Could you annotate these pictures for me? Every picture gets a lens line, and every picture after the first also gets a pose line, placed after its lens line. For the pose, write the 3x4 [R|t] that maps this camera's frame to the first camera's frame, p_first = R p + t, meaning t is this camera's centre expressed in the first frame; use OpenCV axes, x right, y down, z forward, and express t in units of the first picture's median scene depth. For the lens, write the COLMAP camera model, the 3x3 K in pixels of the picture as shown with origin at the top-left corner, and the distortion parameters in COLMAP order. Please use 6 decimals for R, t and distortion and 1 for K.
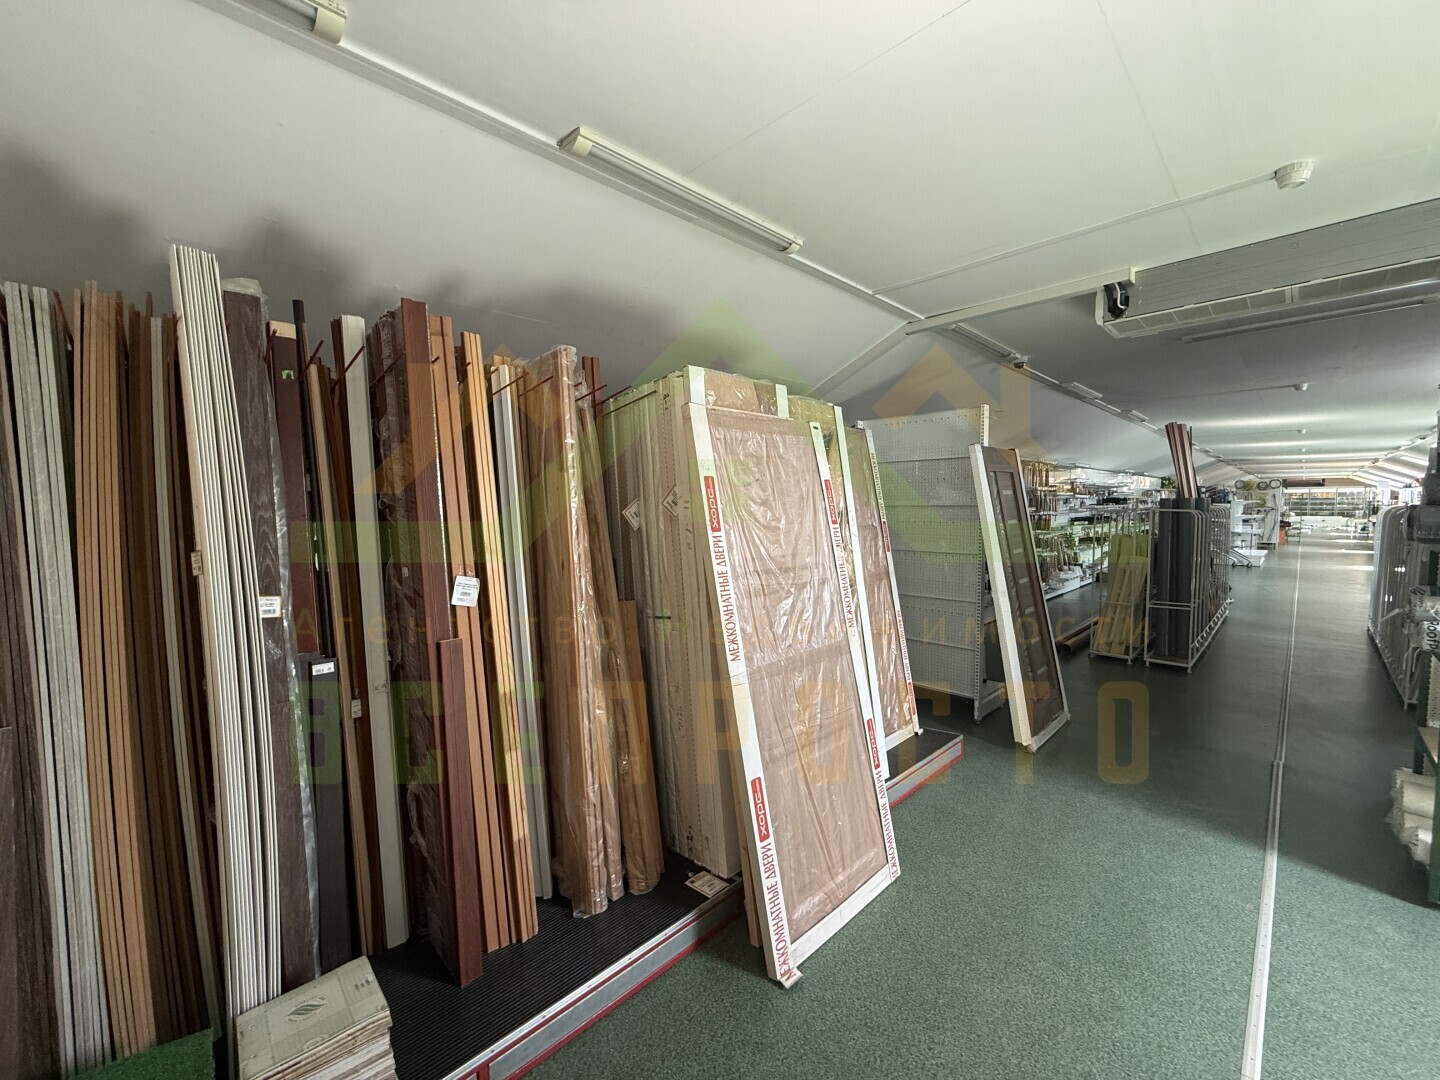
lens RADIAL K [[568.4, 0, 721.4], [0, 568.4, 546.1], [0, 0, 1]] dist [-0.000055, 0.000182]
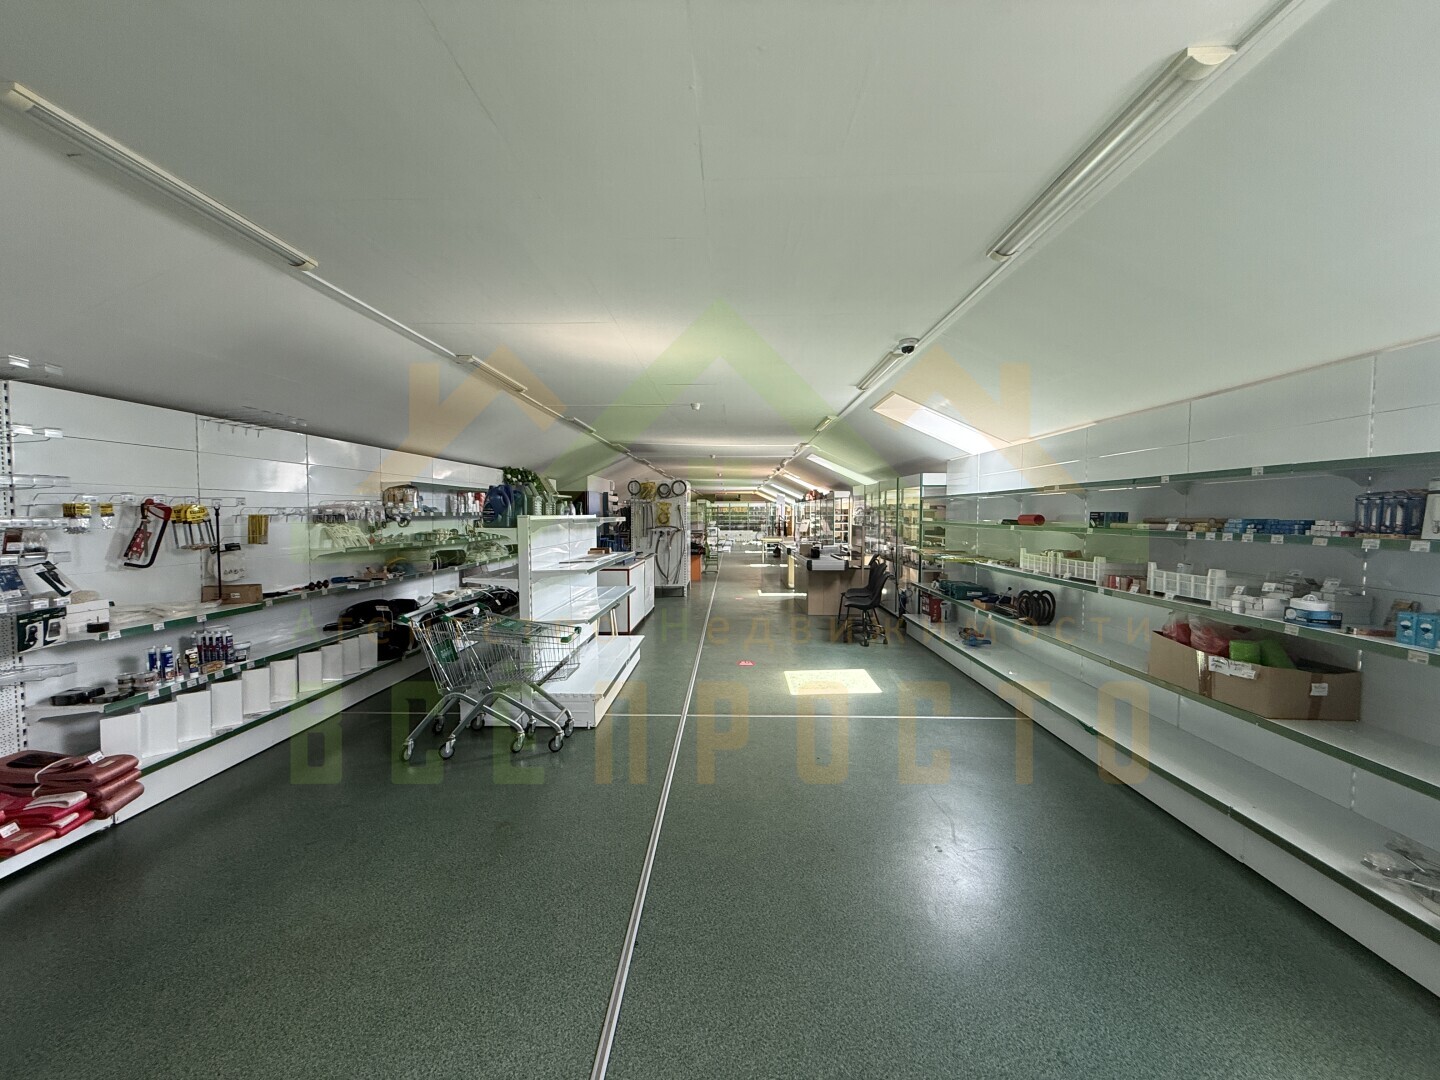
lens RADIAL K [[568.4, 0, 721.4], [0, 568.4, 546.1], [0, 0, 1]] dist [-0.000055, 0.000182]
pose [[0.713310, -0.032397, 0.700100, 0.347259], [0.046392, 0.998923, -0.001042, -0.027062], [-0.699312, 0.033222, 0.714044, 0.321876]]
